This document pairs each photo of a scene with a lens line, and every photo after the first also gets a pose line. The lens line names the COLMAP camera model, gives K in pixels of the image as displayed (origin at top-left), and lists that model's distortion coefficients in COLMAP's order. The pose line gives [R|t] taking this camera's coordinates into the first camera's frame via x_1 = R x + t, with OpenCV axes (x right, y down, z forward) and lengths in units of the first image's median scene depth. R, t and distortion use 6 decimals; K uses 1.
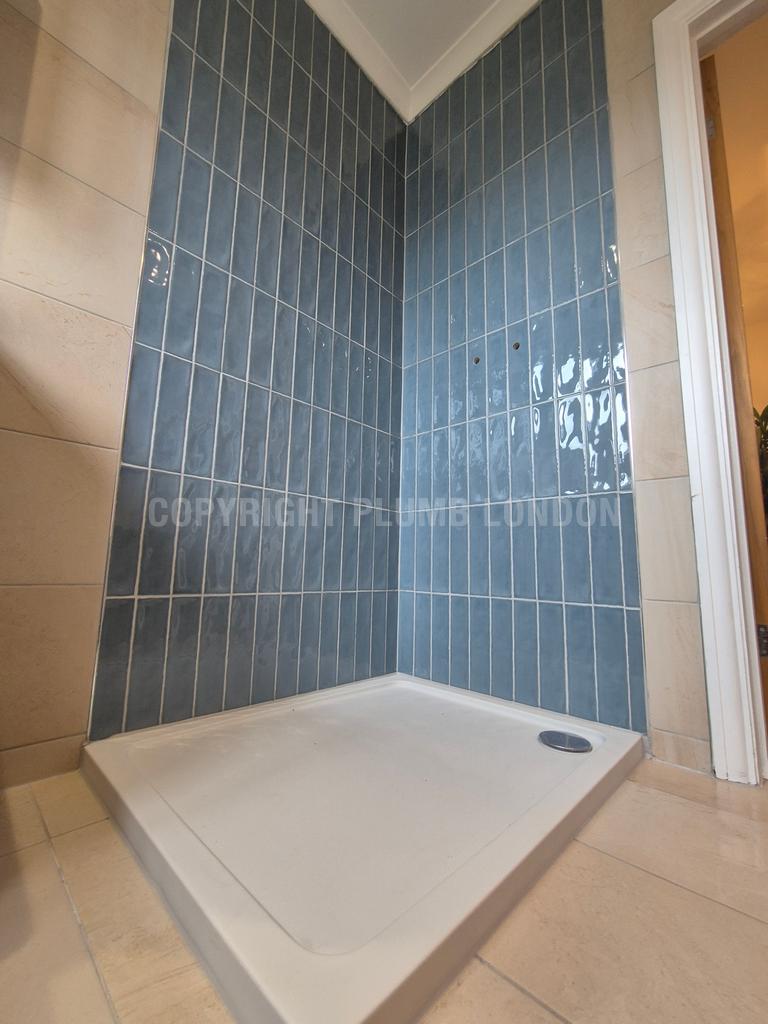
lens RADIAL K [[420.3, 0, 377.5], [0, 420.3, 511.1], [0, 0, 1]] dist [-0.002966, 0.000492]
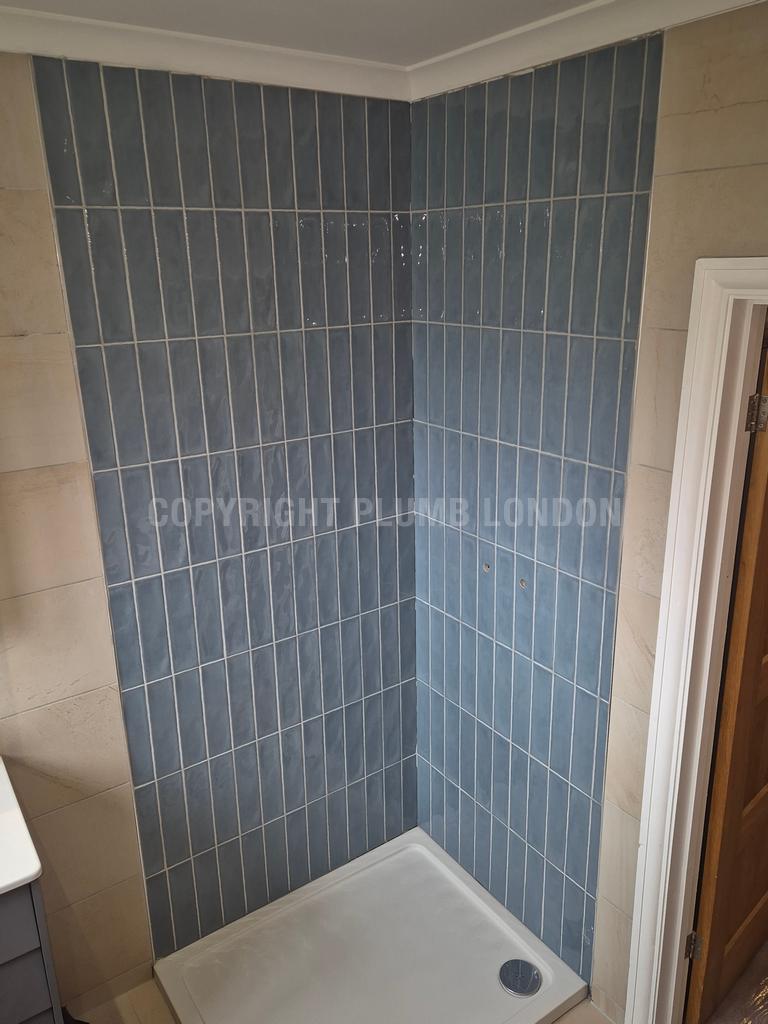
lens RADIAL K [[787.9, 0, 388.3], [0, 787.9, 506.7], [0, 0, 1]] dist [0.062166, -0.020931]
pose [[0.981768, 0.014226, -0.189552, 0.437632], [0.070081, 0.899858, 0.430516, -1.482940], [0.176694, -0.435950, 0.882455, -0.446987]]
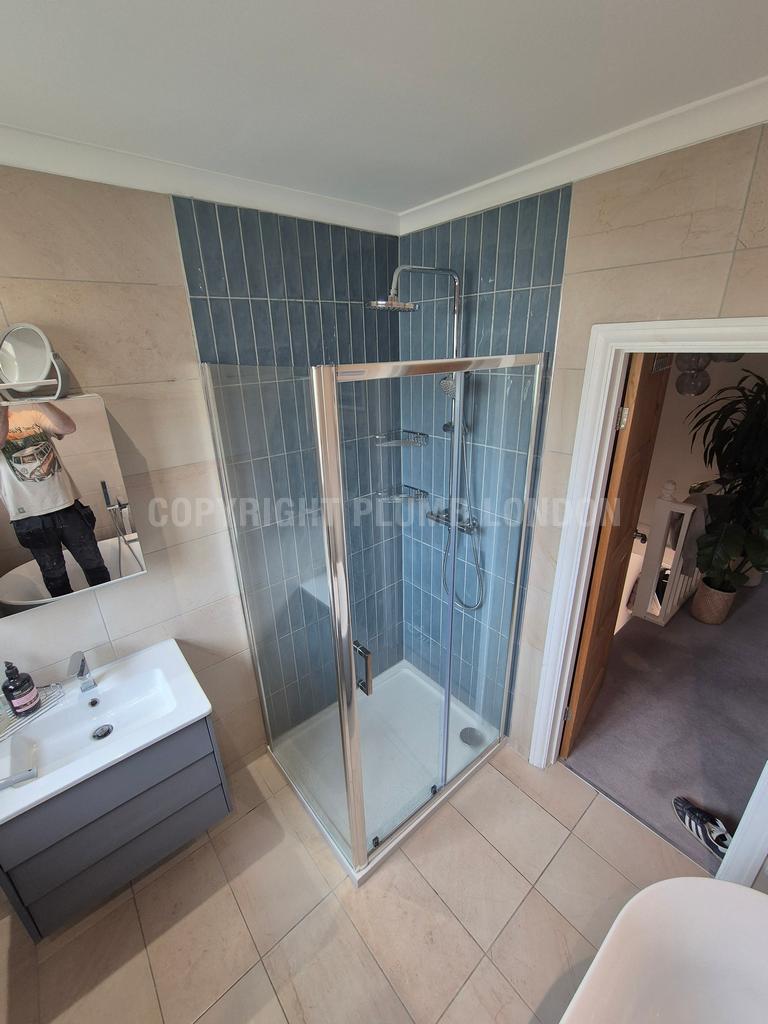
lens RADIAL K [[420.3, 0, 381.8], [0, 420.3, 509.4], [0, 0, 1]] dist [-0.002966, 0.000492]
pose [[0.993427, -0.014399, -0.113554, 0.221439], [0.068721, 0.868394, 0.491089, -1.410456], [0.091538, -0.495665, 0.863676, -0.307673]]
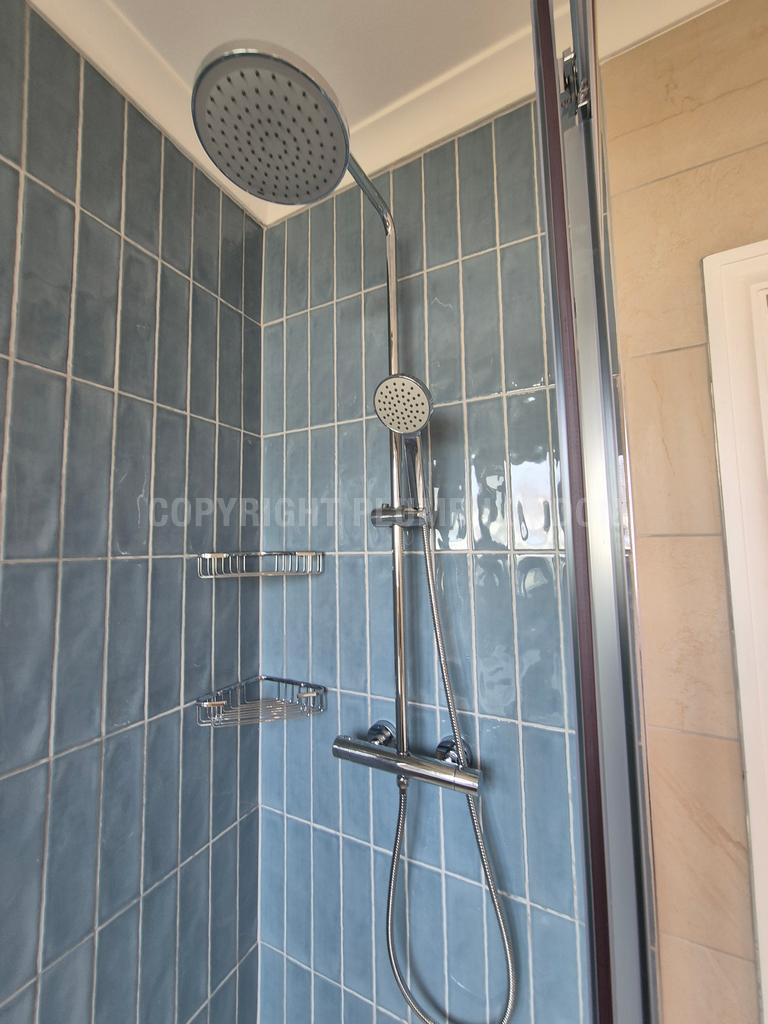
lens RADIAL K [[420.3, 0, 377.9], [0, 420.3, 507.0], [0, 0, 1]] dist [-0.002966, 0.000492]
pose [[0.961172, -0.017325, 0.275405, 0.090005], [0.002537, 0.998540, 0.053959, -0.922997], [-0.275938, -0.051165, 0.959813, 0.596968]]
